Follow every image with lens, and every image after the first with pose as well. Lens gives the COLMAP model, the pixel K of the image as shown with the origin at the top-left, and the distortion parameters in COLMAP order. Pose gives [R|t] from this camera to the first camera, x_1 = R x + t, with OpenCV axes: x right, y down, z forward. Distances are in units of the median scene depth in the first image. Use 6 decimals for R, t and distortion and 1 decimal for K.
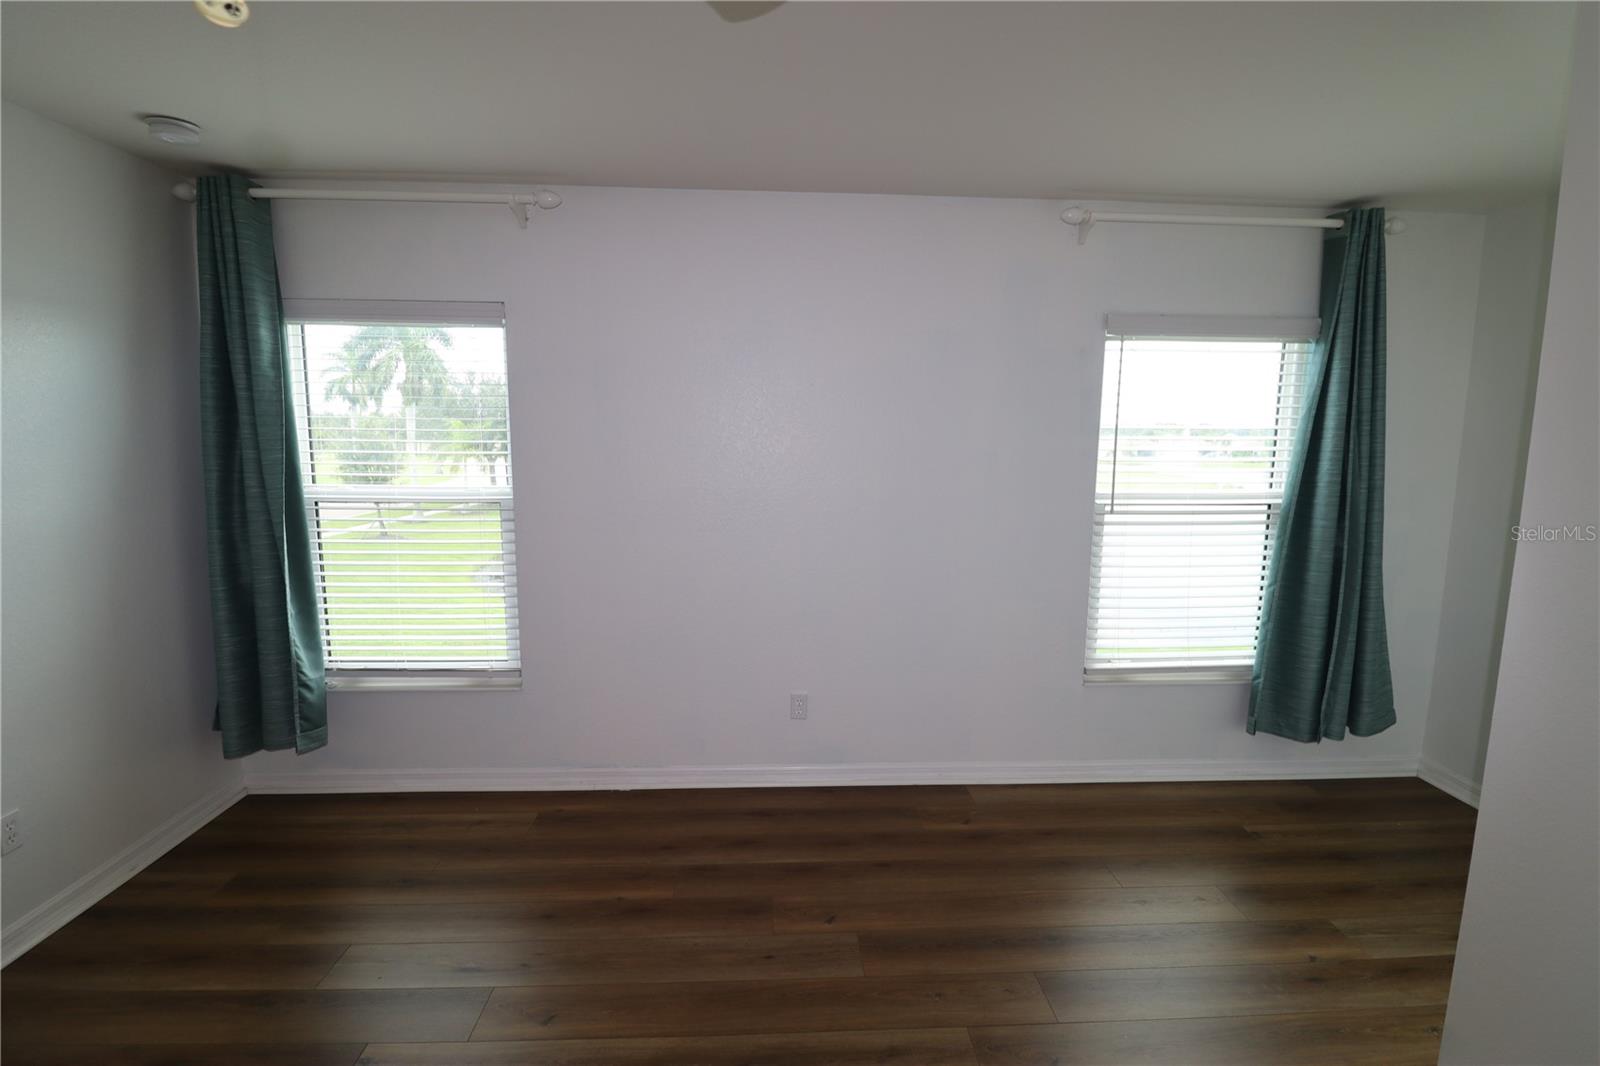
lens RADIAL K [[752.3, 0, 800.0], [0, 752.3, 533.0], [0, 0, 1]] dist [0.000333, -0.013051]
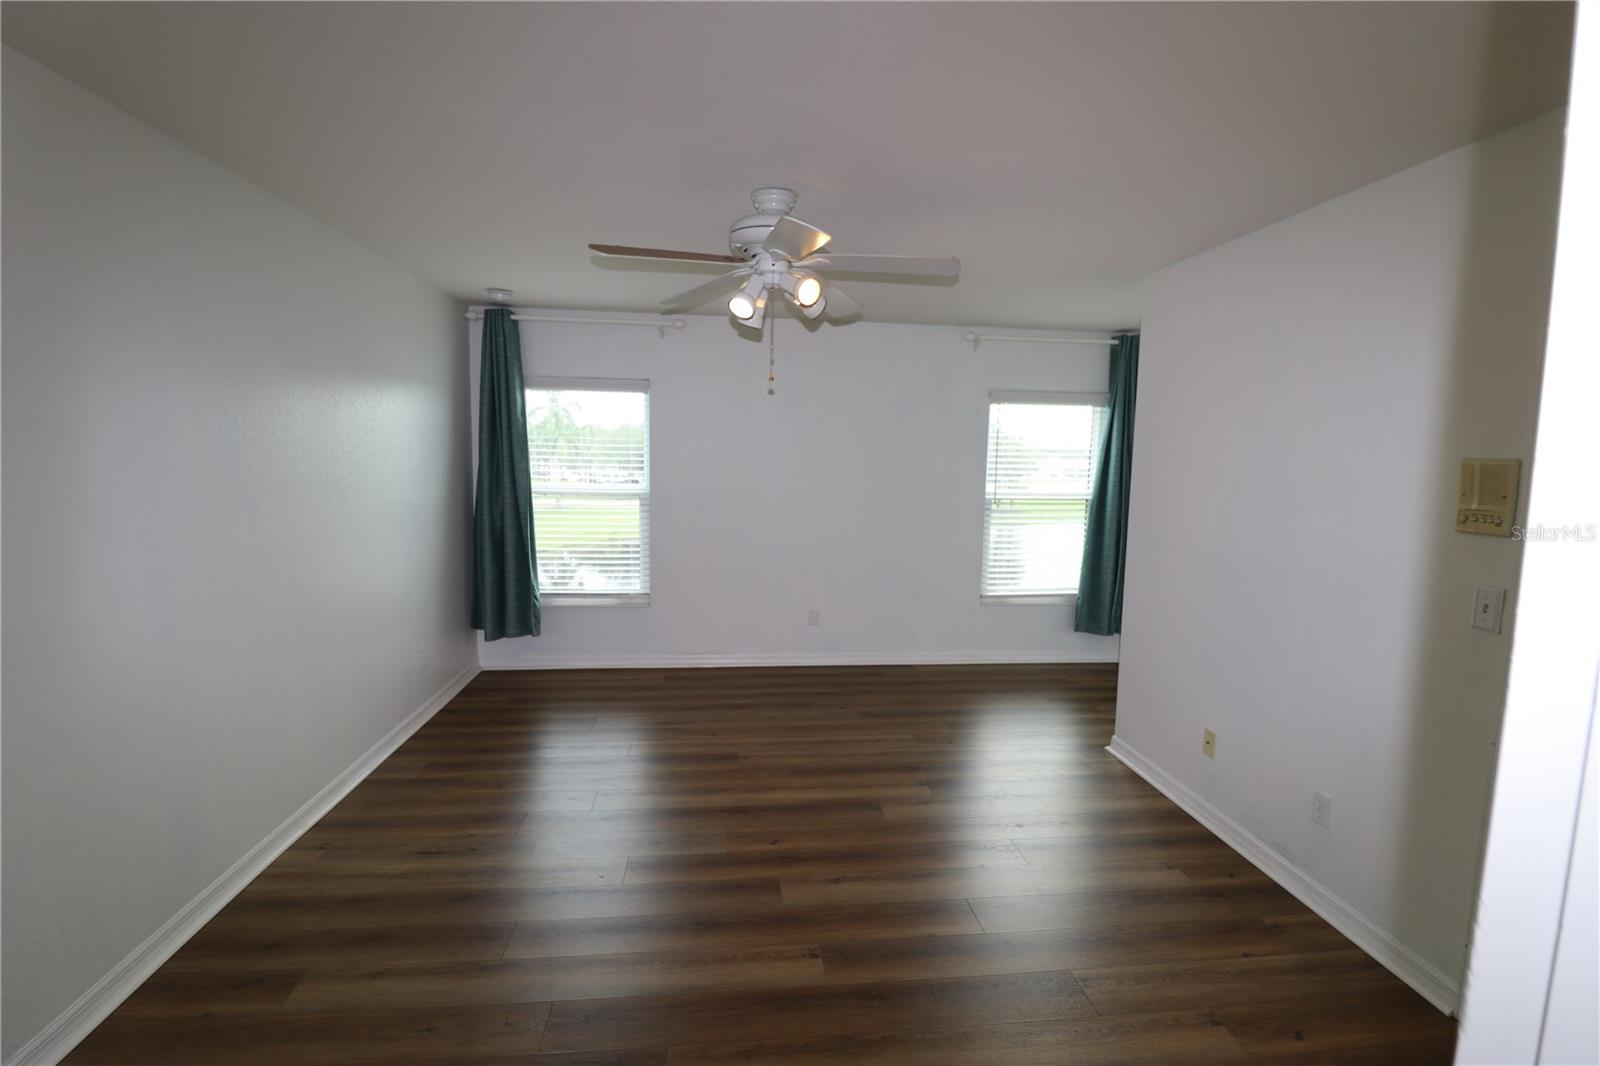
lens RADIAL K [[752.3, 0, 800.0], [0, 752.3, 533.0], [0, 0, 1]] dist [0.000333, -0.013051]
pose [[0.998142, 0.003297, 0.060836, -0.142080], [-0.001915, 0.999739, -0.022769, 0.084350], [-0.060895, 0.022610, 0.997888, -0.720297]]
